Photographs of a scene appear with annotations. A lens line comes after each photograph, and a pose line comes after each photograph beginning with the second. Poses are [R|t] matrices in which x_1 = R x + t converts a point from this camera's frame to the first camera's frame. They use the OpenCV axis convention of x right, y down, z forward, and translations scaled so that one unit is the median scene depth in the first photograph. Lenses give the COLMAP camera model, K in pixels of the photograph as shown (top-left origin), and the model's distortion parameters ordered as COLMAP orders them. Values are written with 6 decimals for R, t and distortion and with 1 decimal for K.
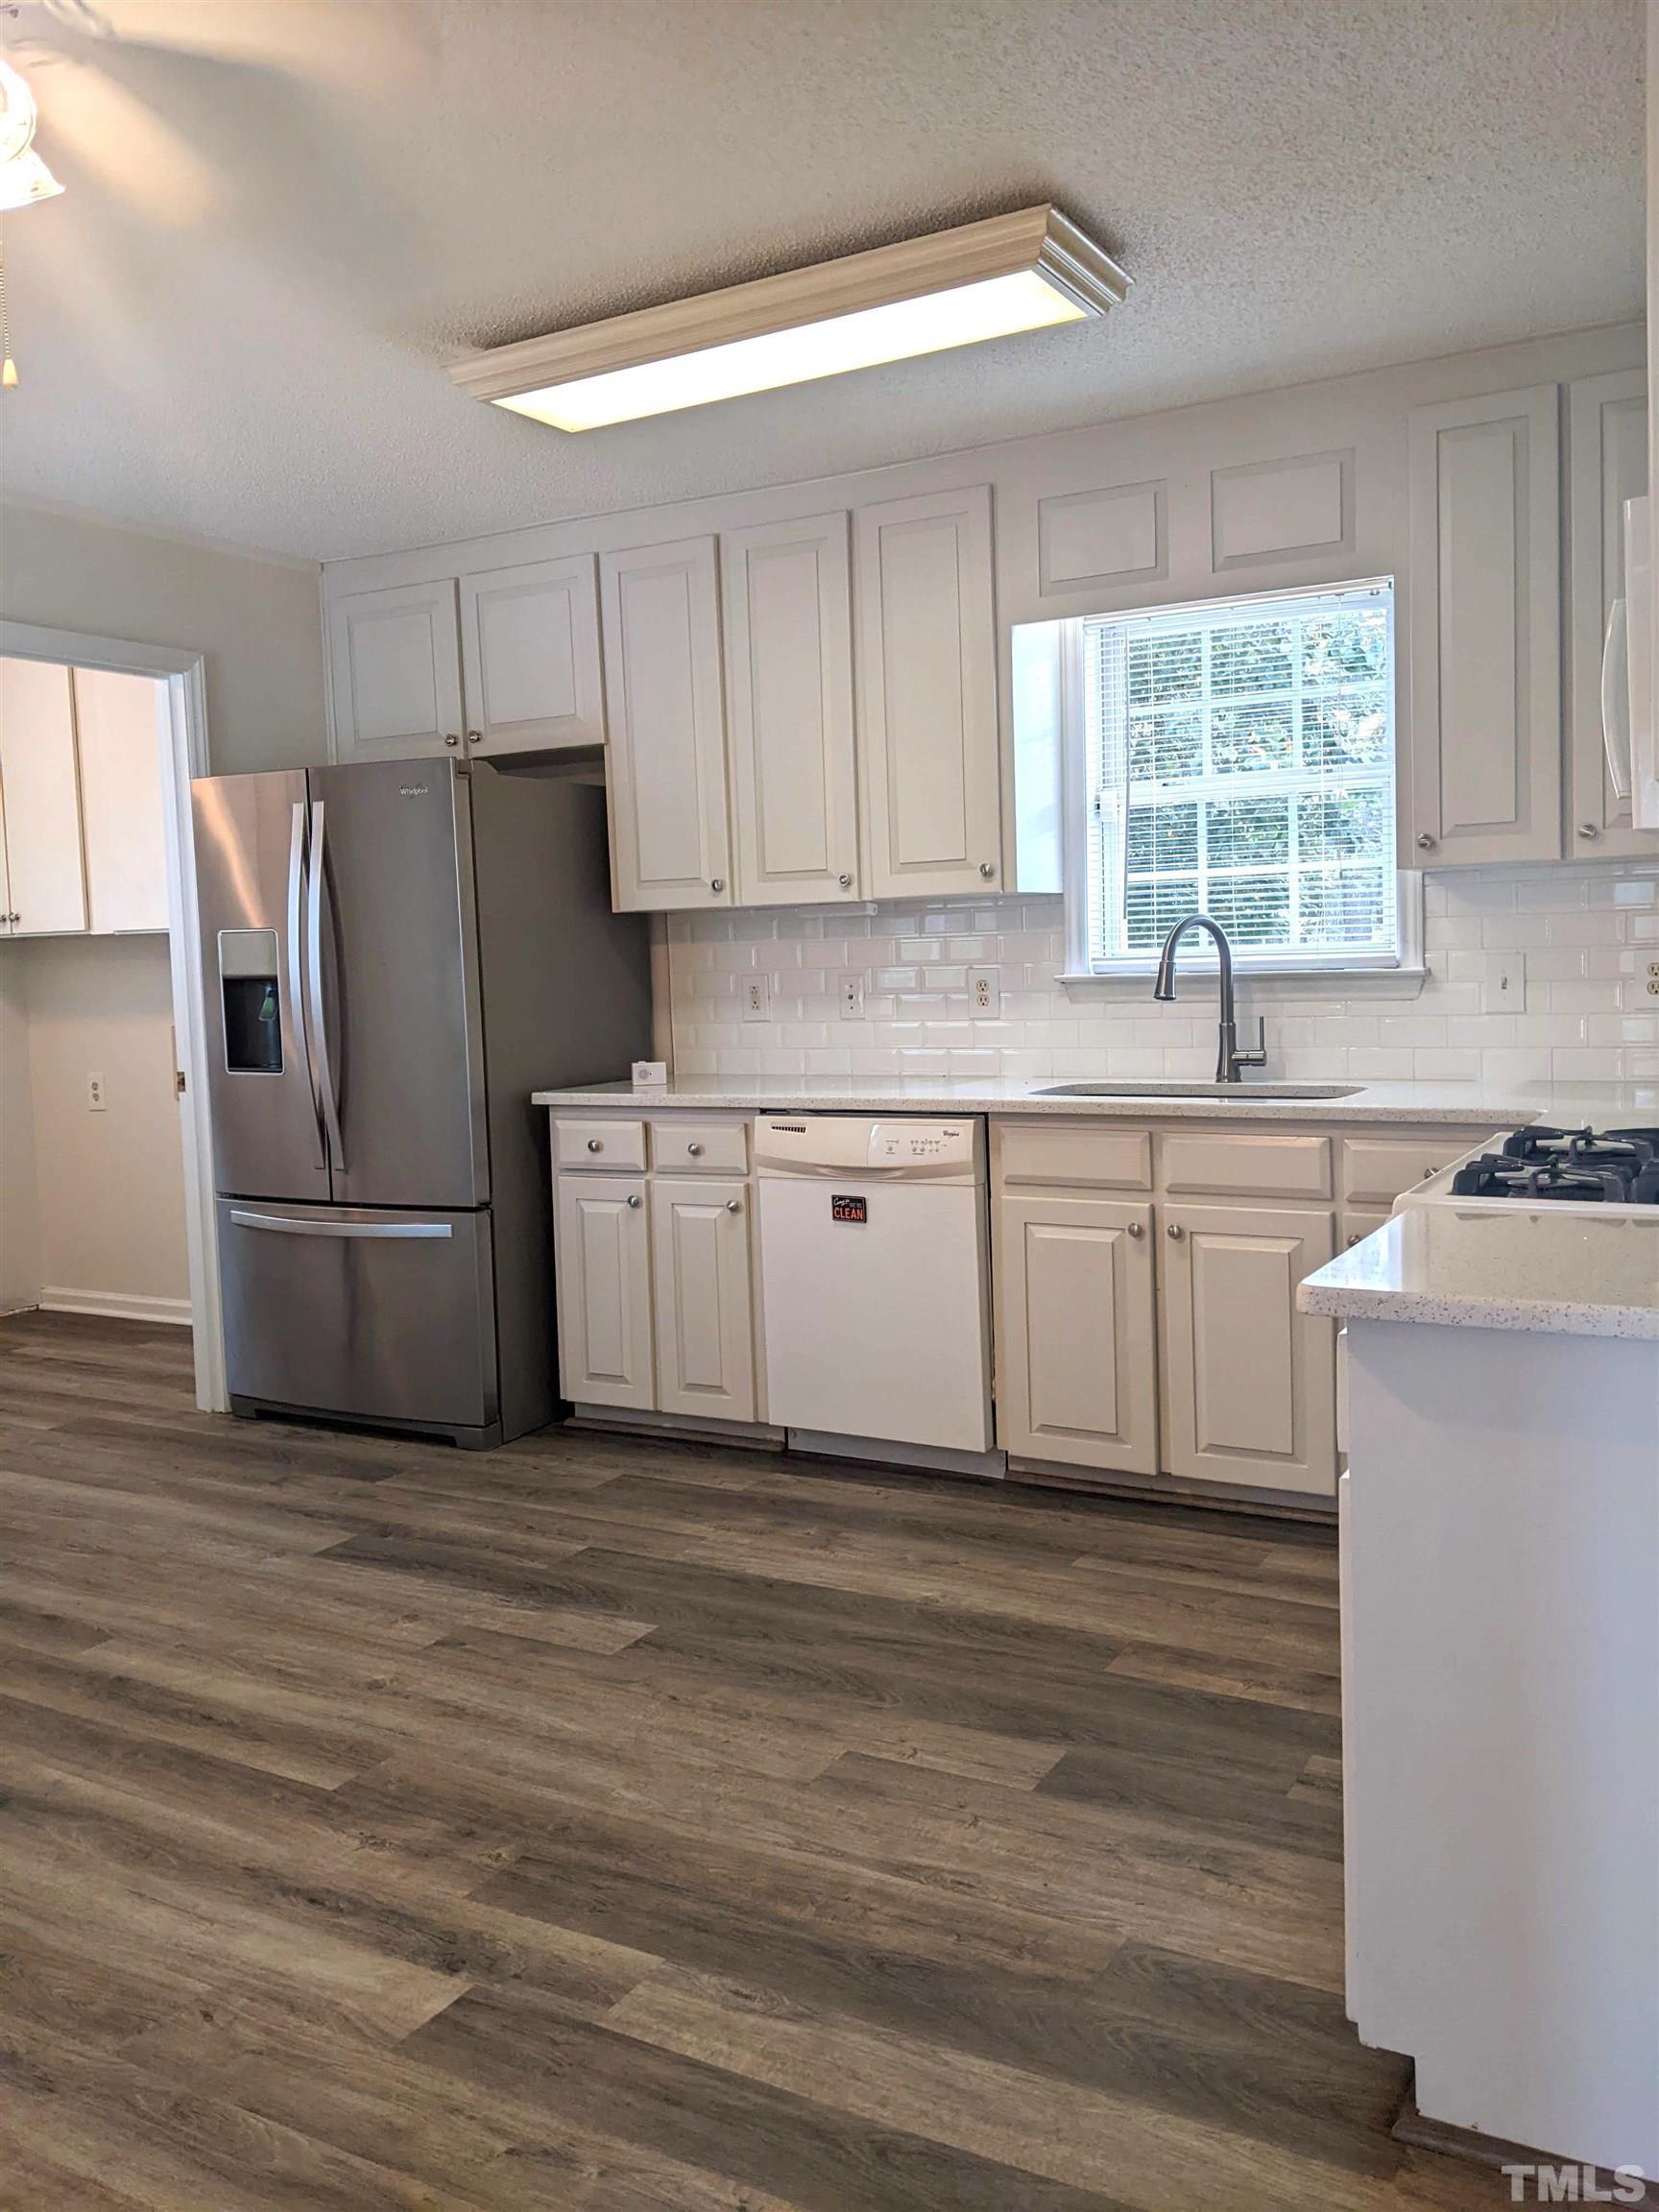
lens RADIAL K [[1760.8, 0, 867.7], [0, 1760.8, 1033.6], [0, 0, 1]] dist [0.052227, -0.078628]
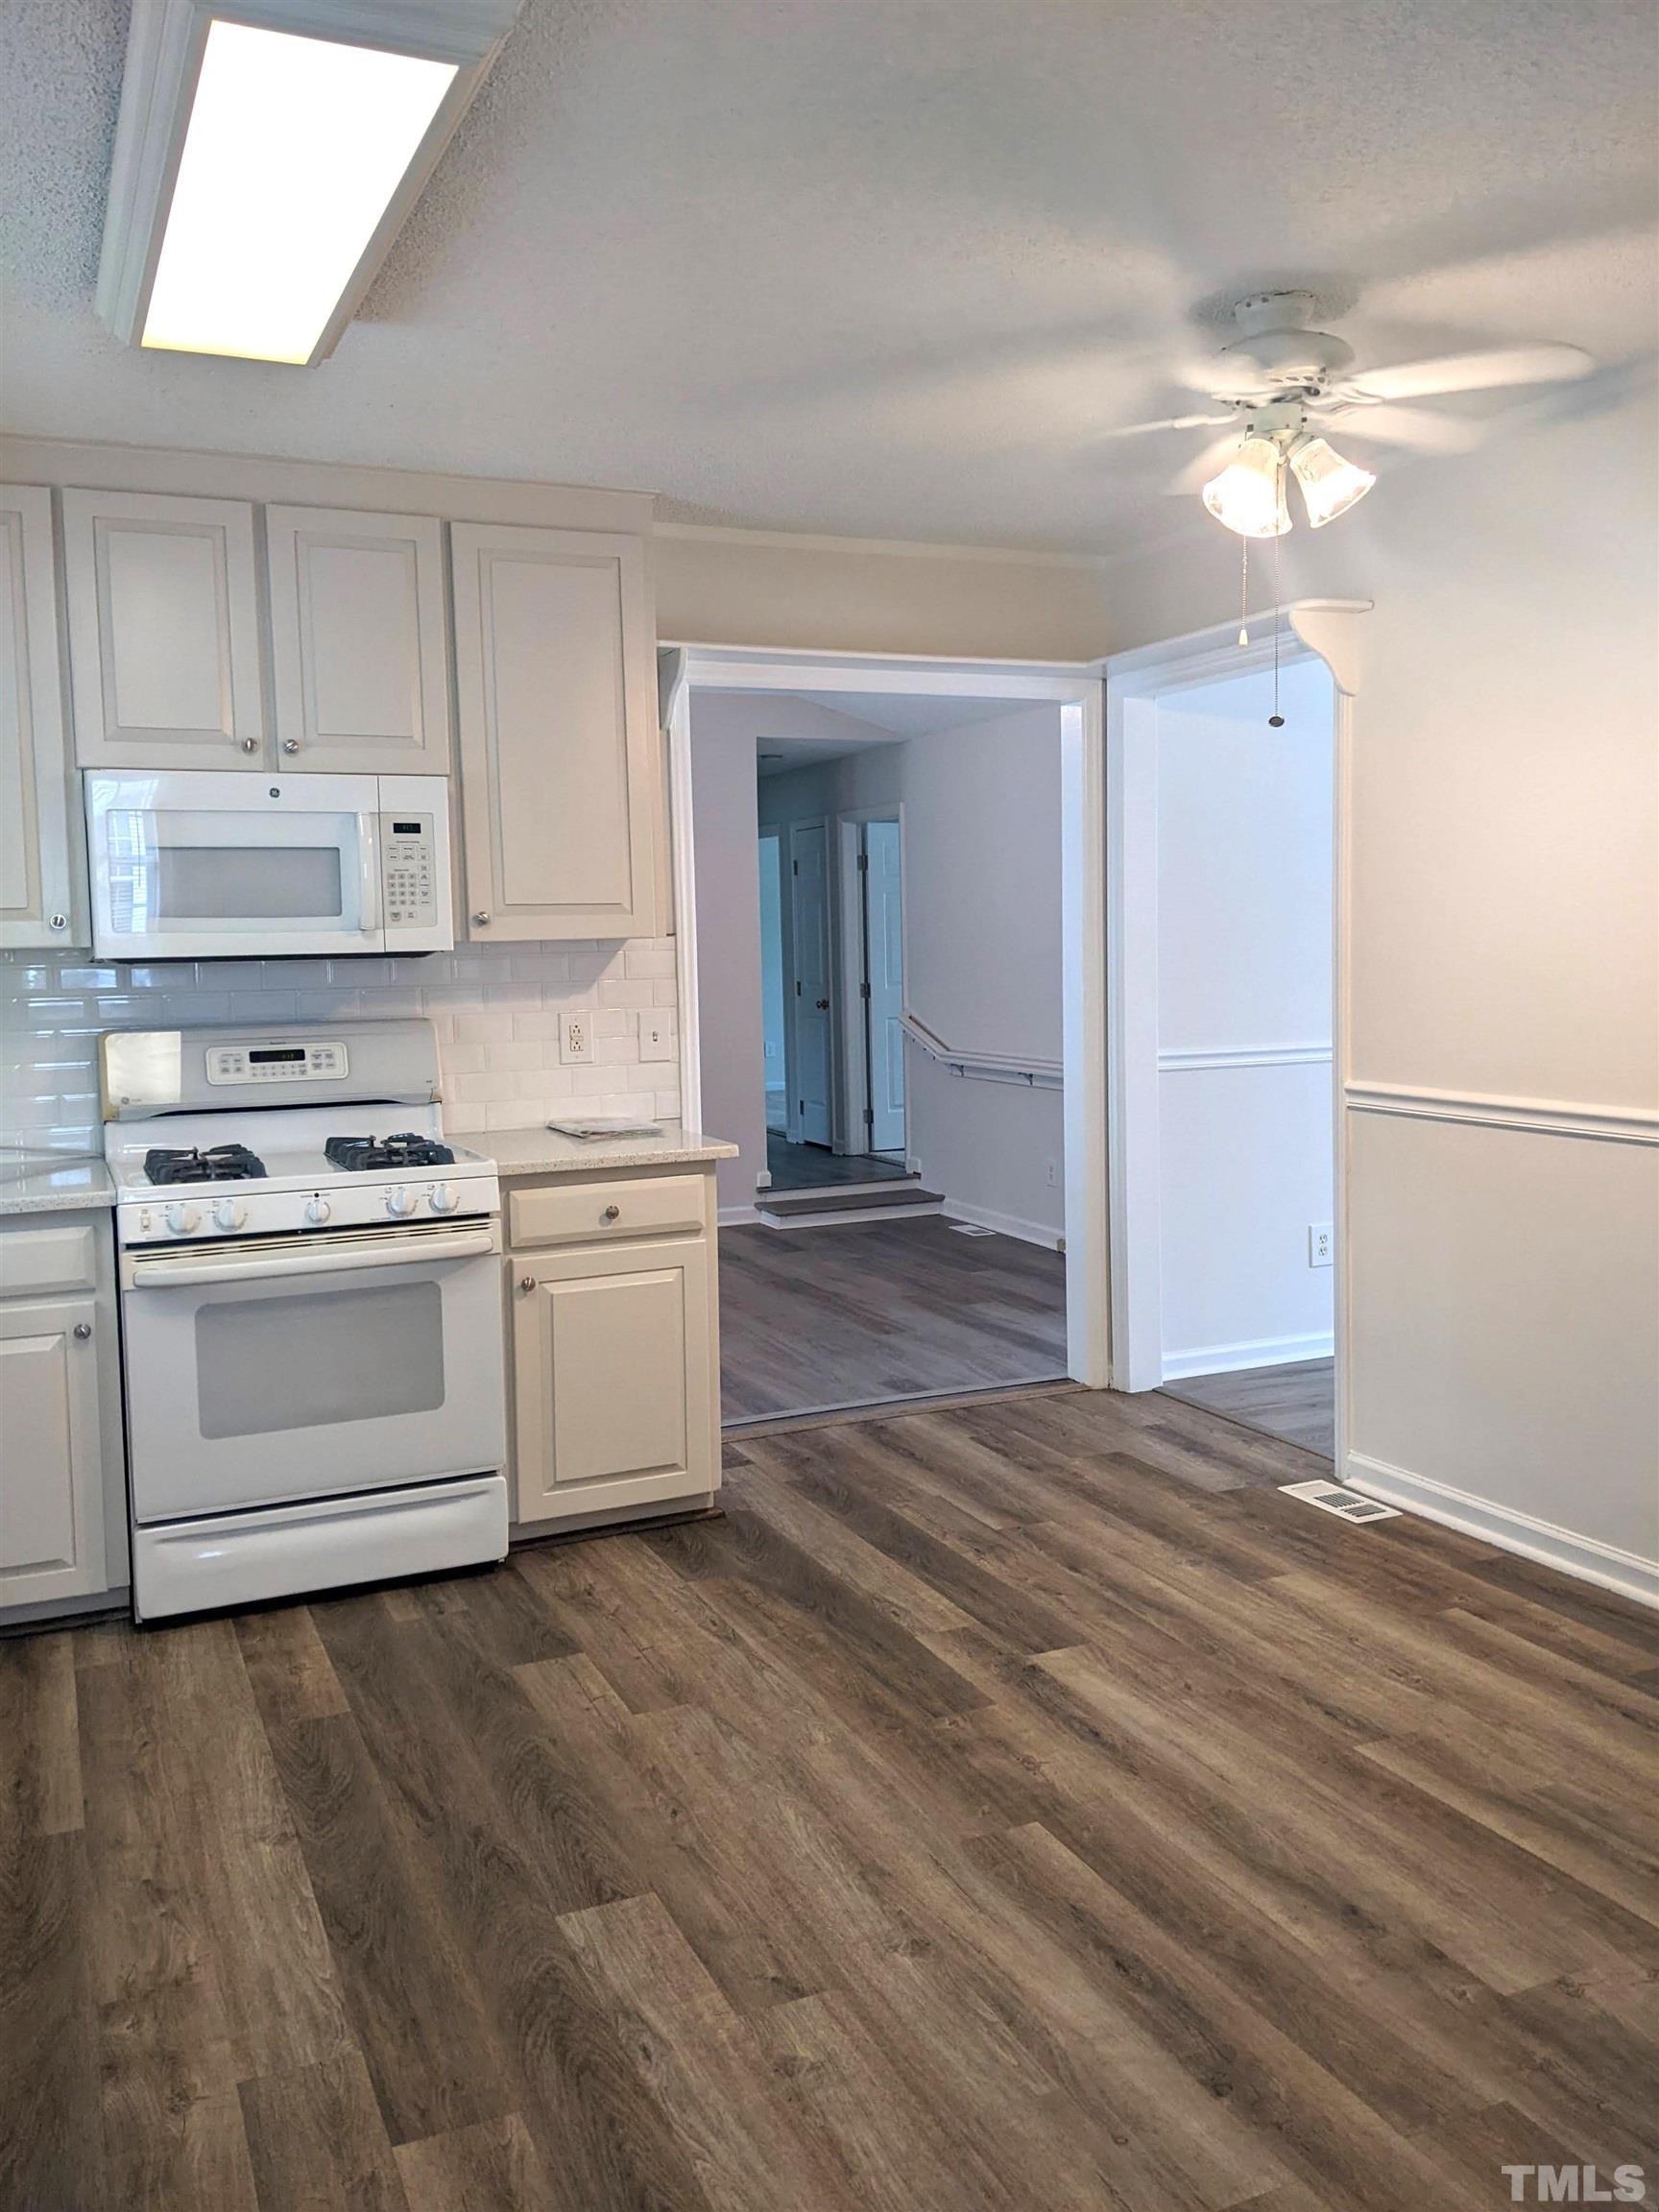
lens RADIAL K [[1782.5, 0, 826.3], [0, 1782.5, 1028.9], [0, 0, 1]] dist [0.092318, -0.120570]
pose [[-0.793384, 0.014389, 0.608552, -0.800831], [0.074978, 0.994418, 0.074238, -0.108054], [-0.604086, 0.104527, -0.790034, 1.750462]]
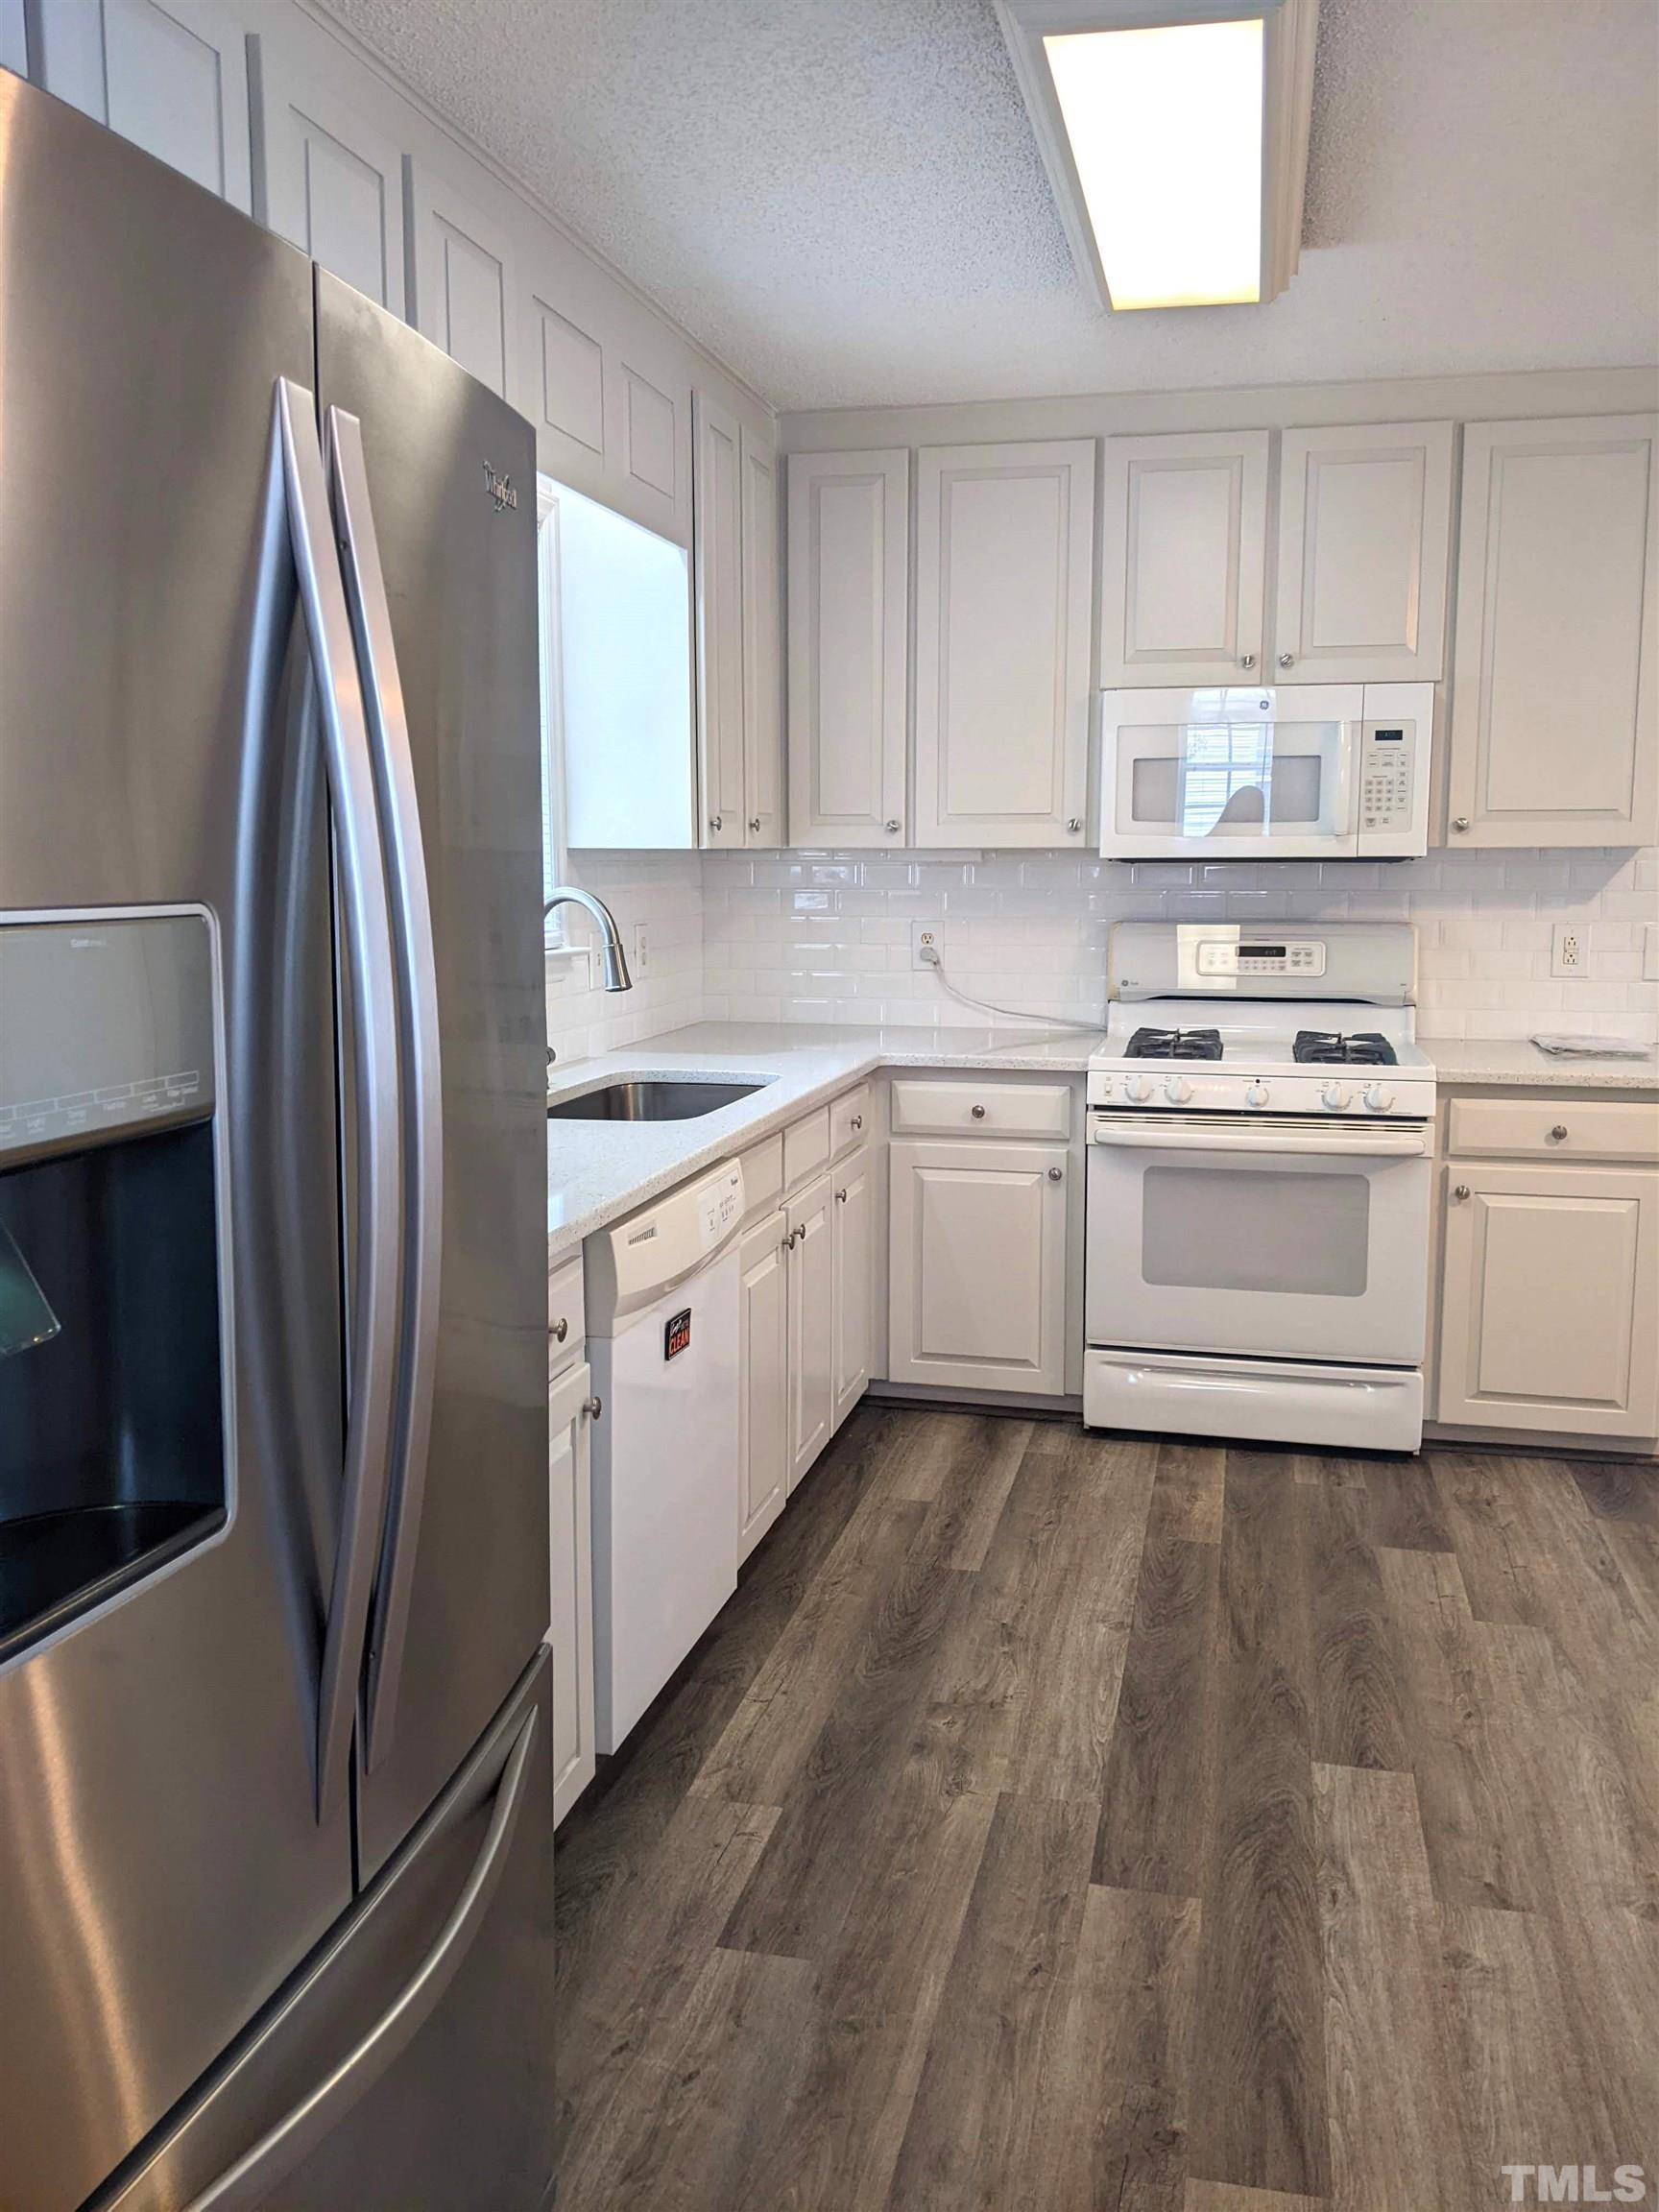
lens RADIAL K [[1760.8, 0, 867.7], [0, 1760.8, 1033.6], [0, 0, 1]] dist [0.052227, -0.078628]
pose [[-0.280071, -0.072081, 0.957269, -0.952154], [0.052956, 0.994499, 0.090378, -0.096927], [-0.958517, 0.076006, -0.274713, 1.623741]]
